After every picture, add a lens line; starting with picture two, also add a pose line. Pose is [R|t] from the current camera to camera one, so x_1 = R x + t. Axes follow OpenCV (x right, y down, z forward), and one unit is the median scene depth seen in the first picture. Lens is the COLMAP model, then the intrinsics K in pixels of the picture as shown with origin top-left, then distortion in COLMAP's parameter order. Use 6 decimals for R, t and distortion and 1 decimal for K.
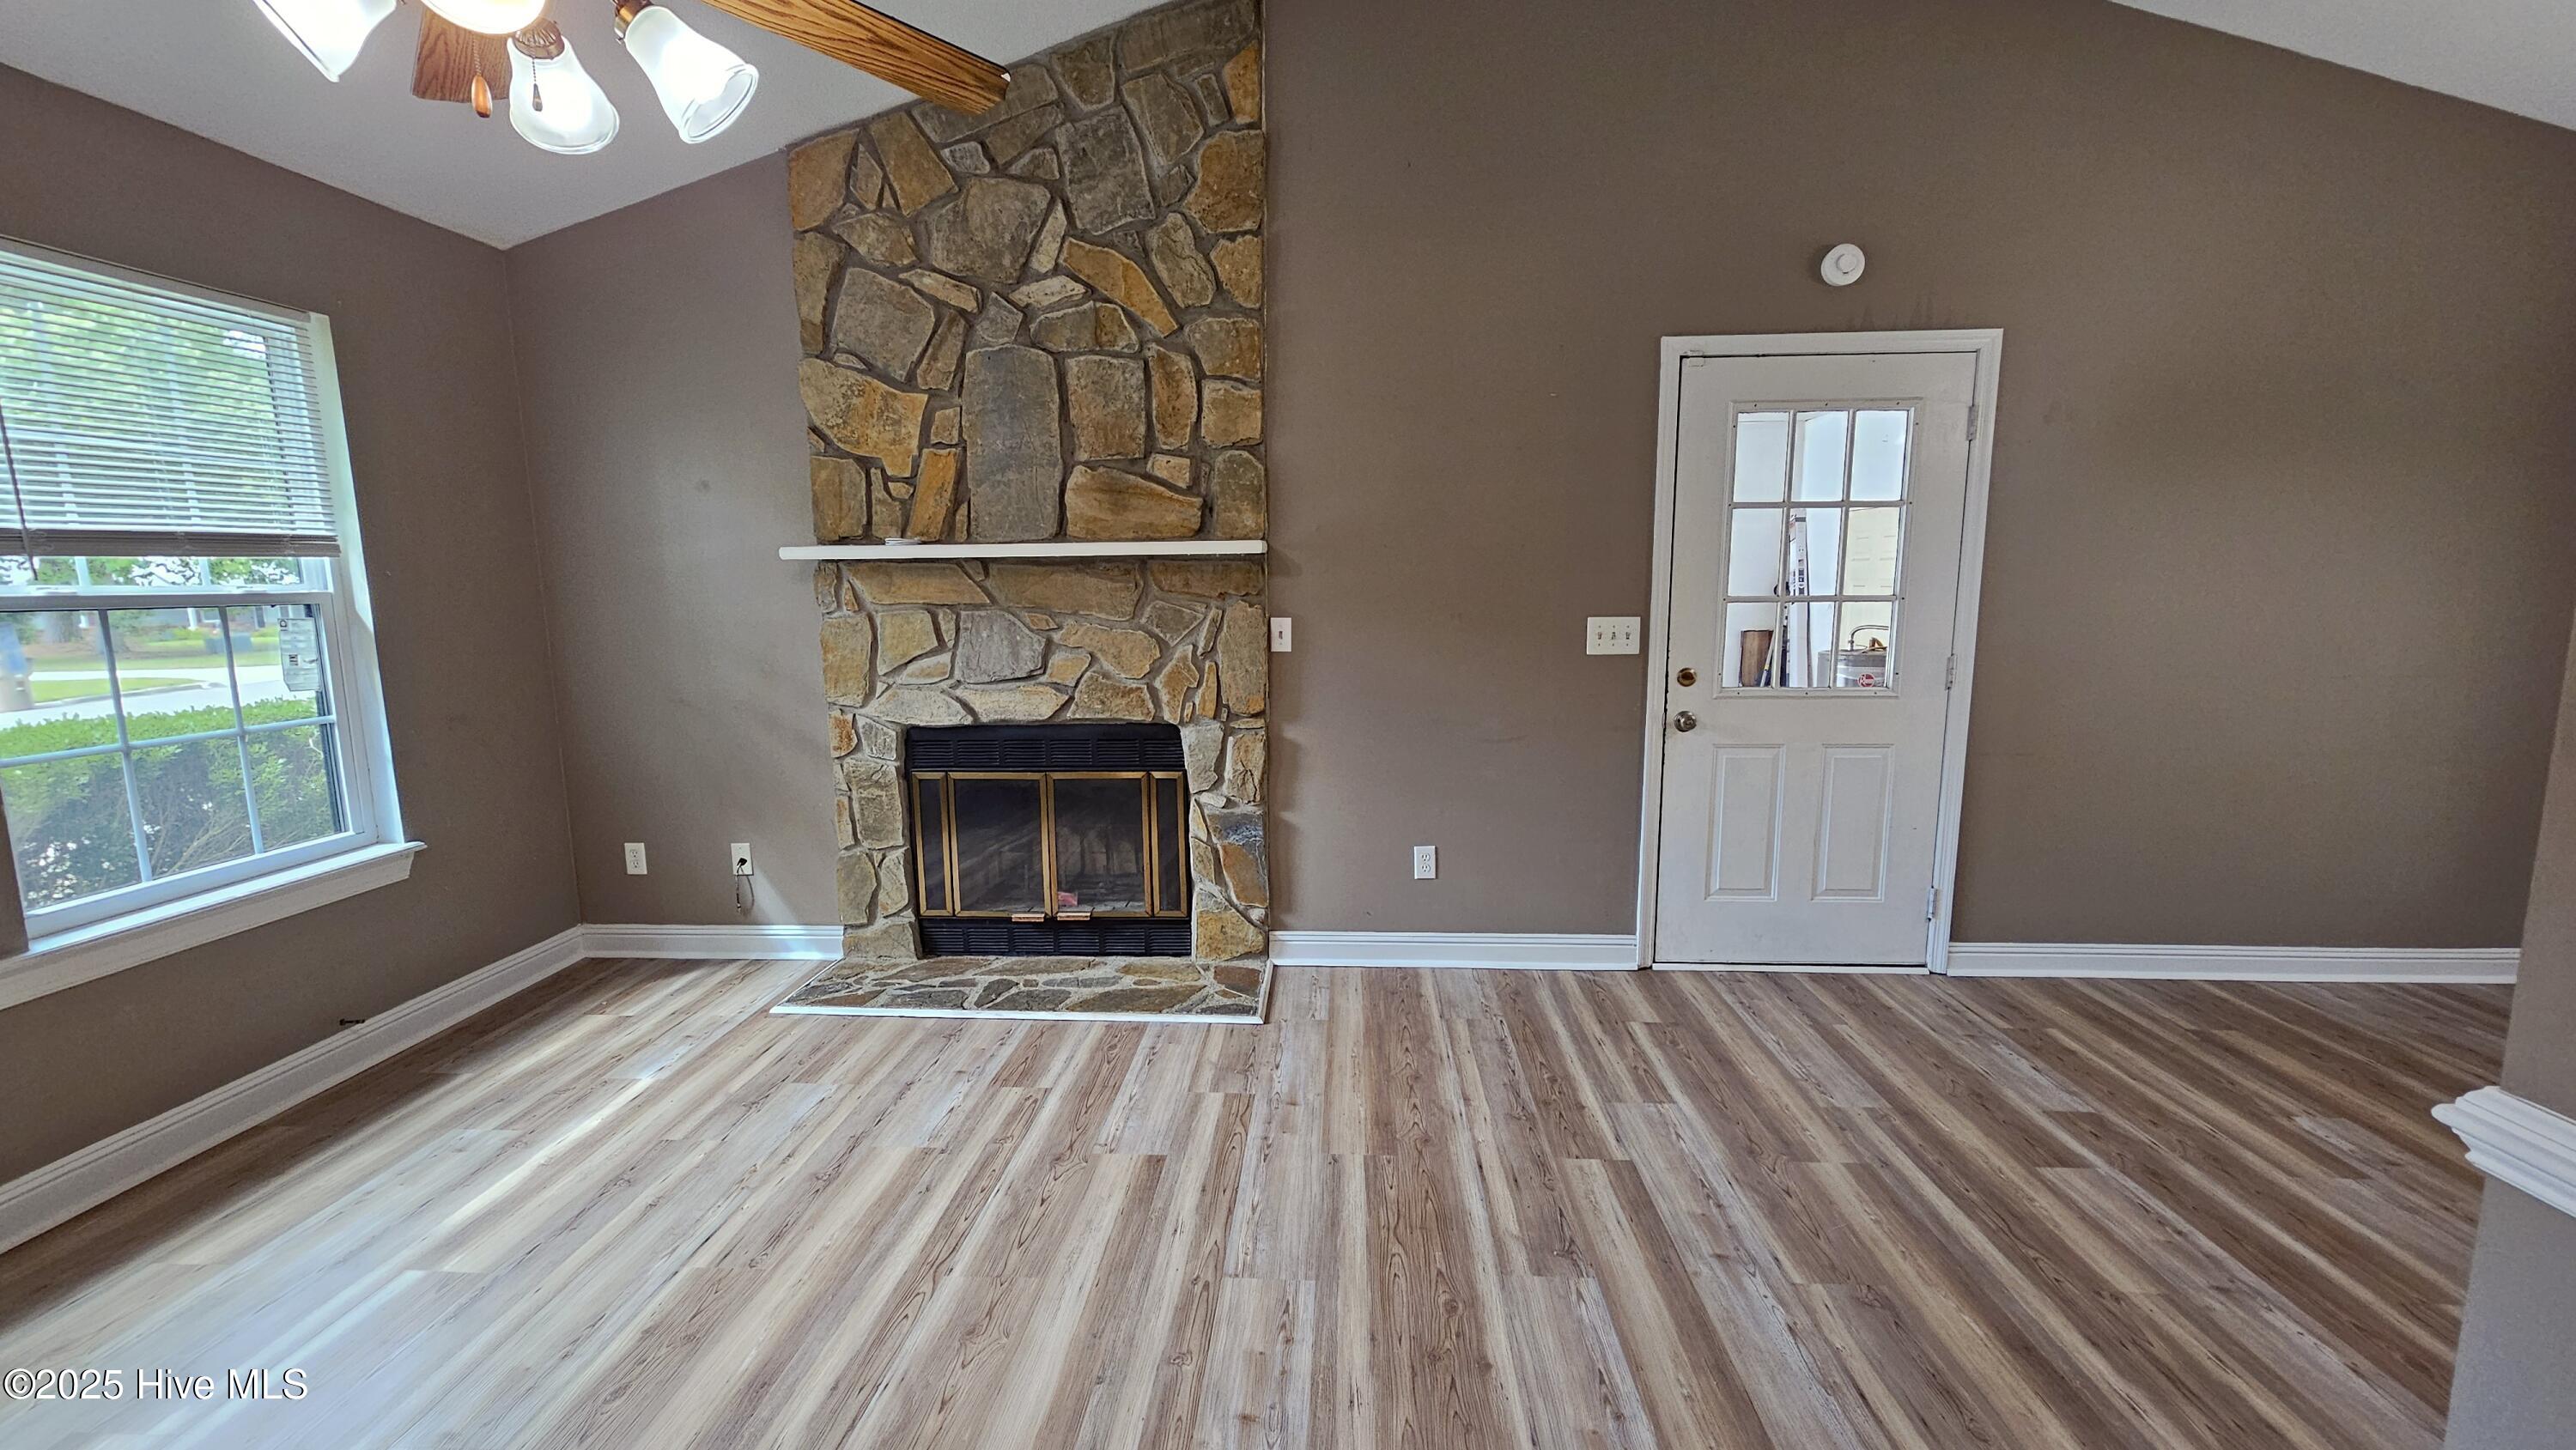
lens RADIAL K [[1056.2, 0, 1286.0], [0, 1056.2, 734.8], [0, 0, 1]] dist [0.002132, -0.000611]
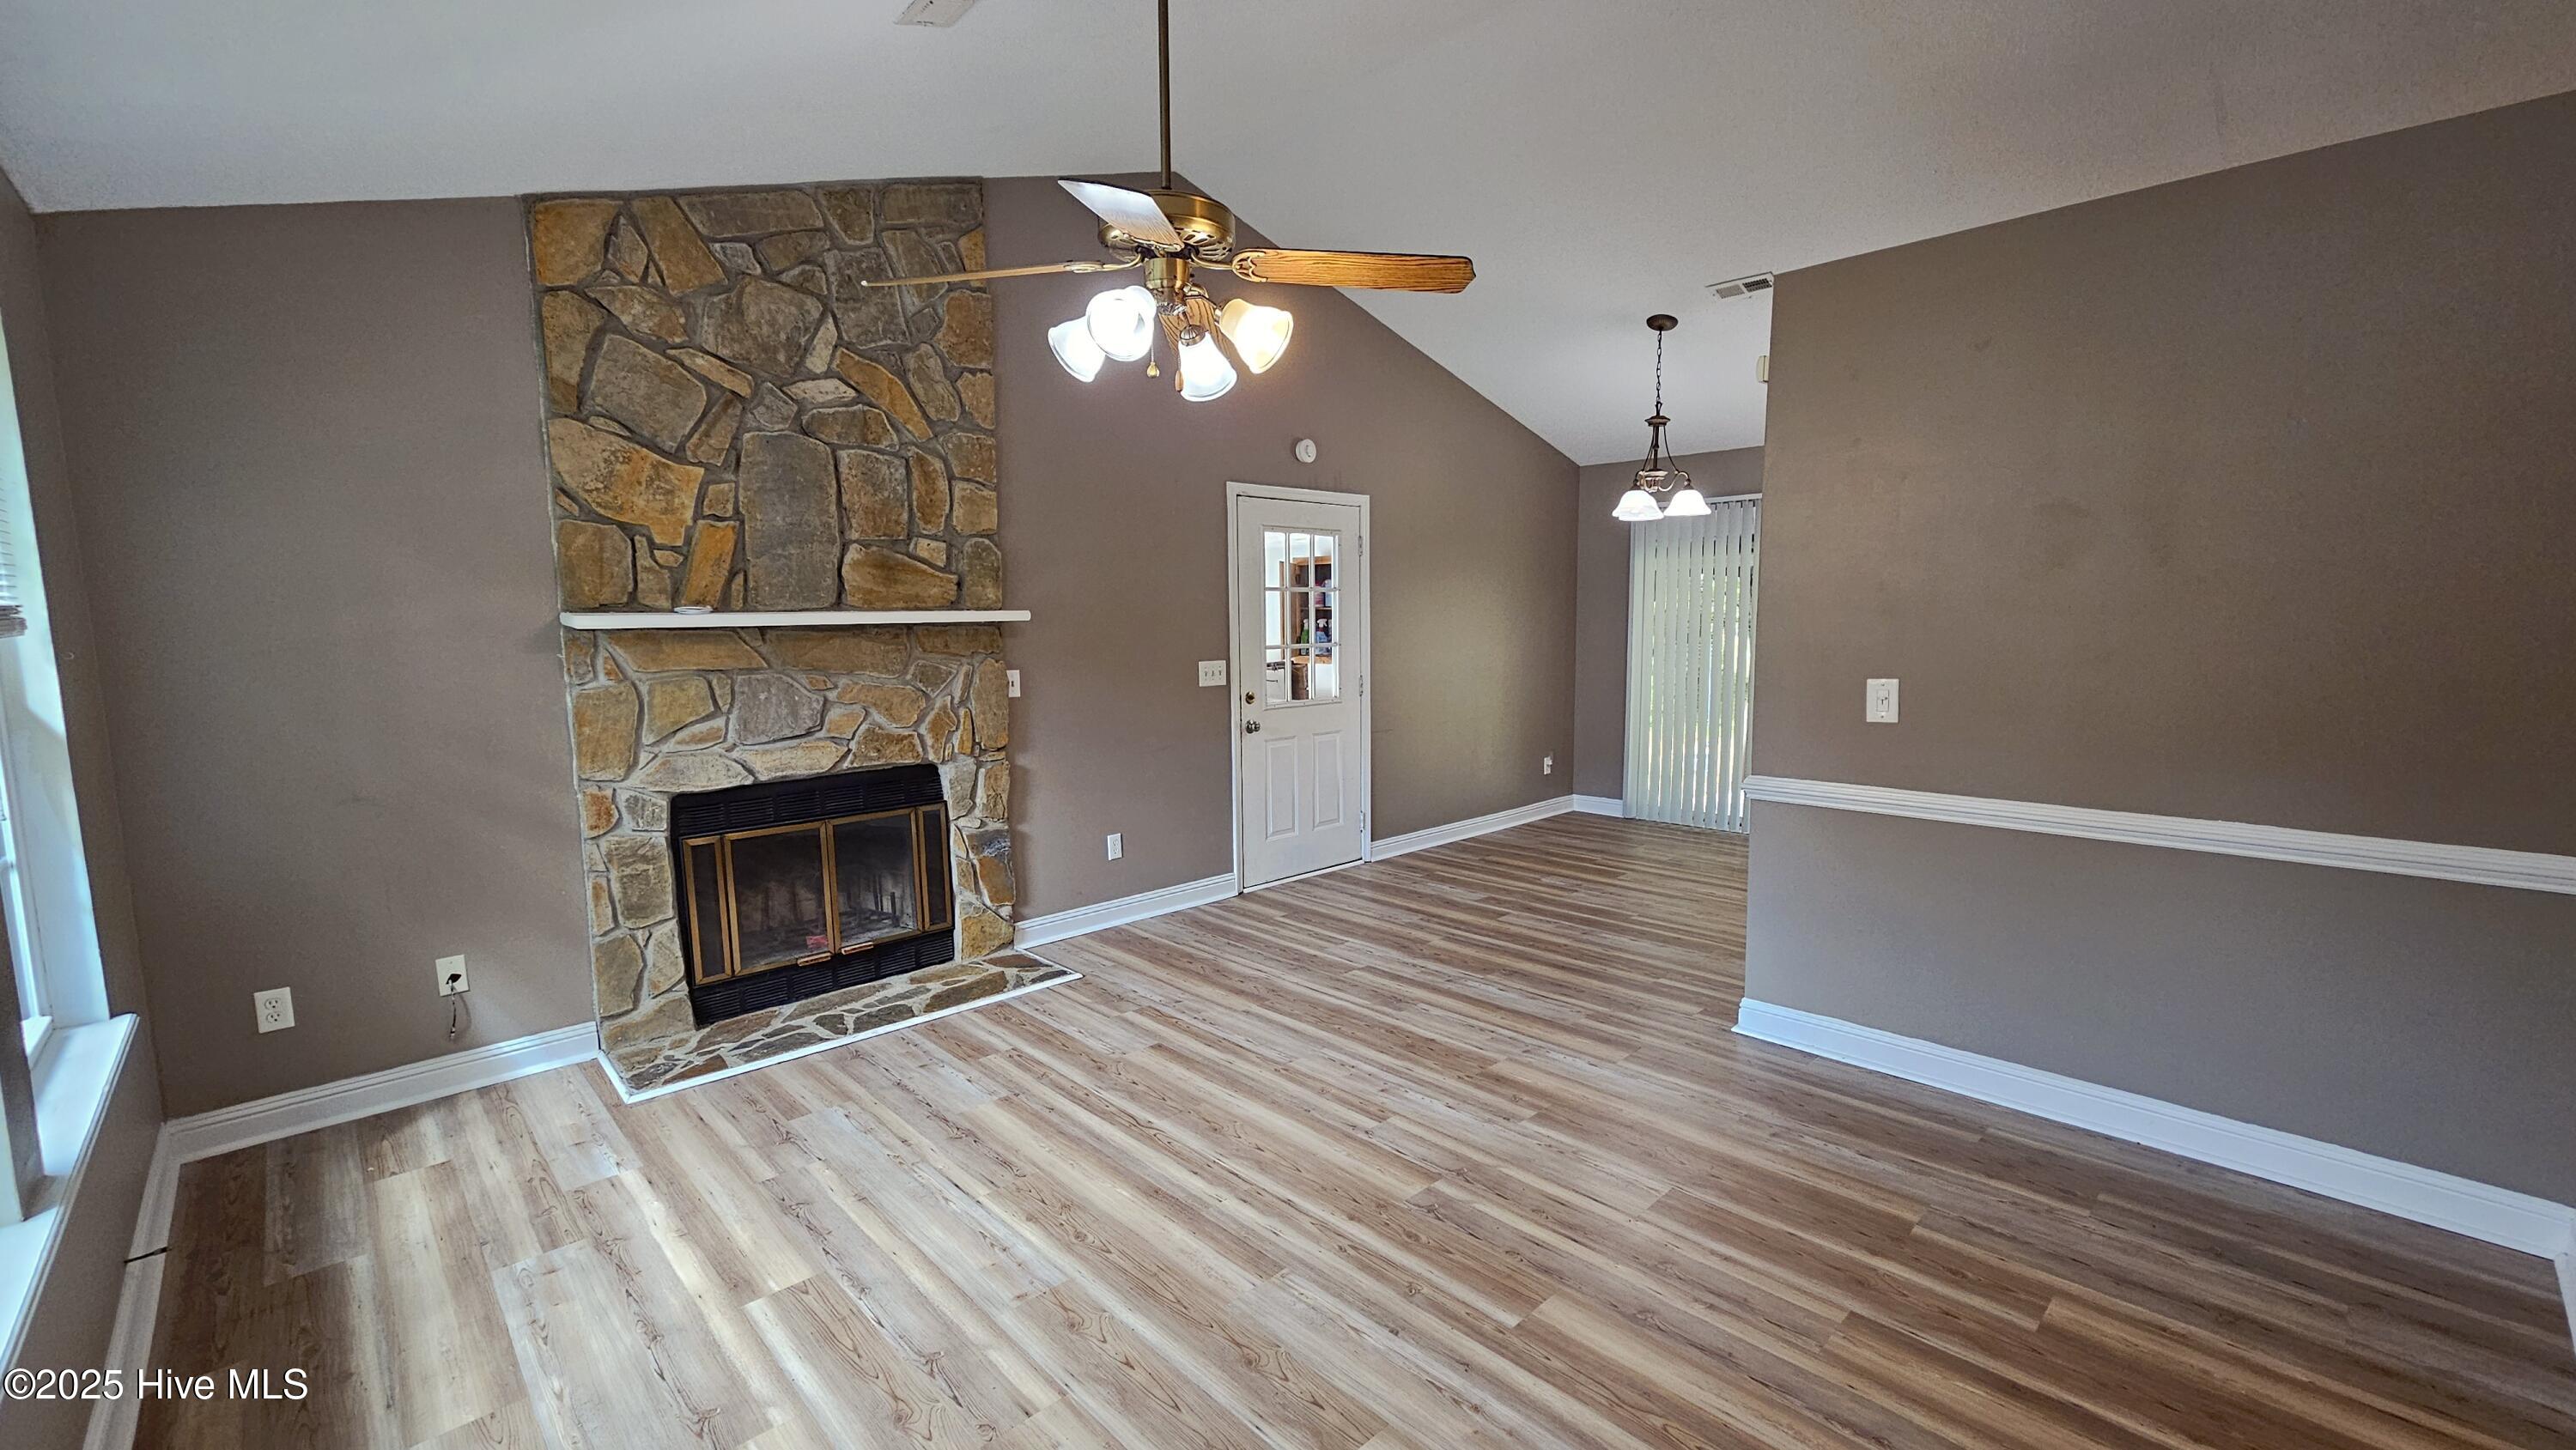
lens RADIAL K [[1056.2, 0, 1290.8], [0, 1056.2, 733.5], [0, 0, 1]] dist [0.002132, -0.000611]
pose [[0.681700, -0.082779, 0.726934, -0.730348], [0.115903, 0.993251, 0.004414, -0.002529], [-0.722393, 0.081245, 0.686693, -0.106045]]
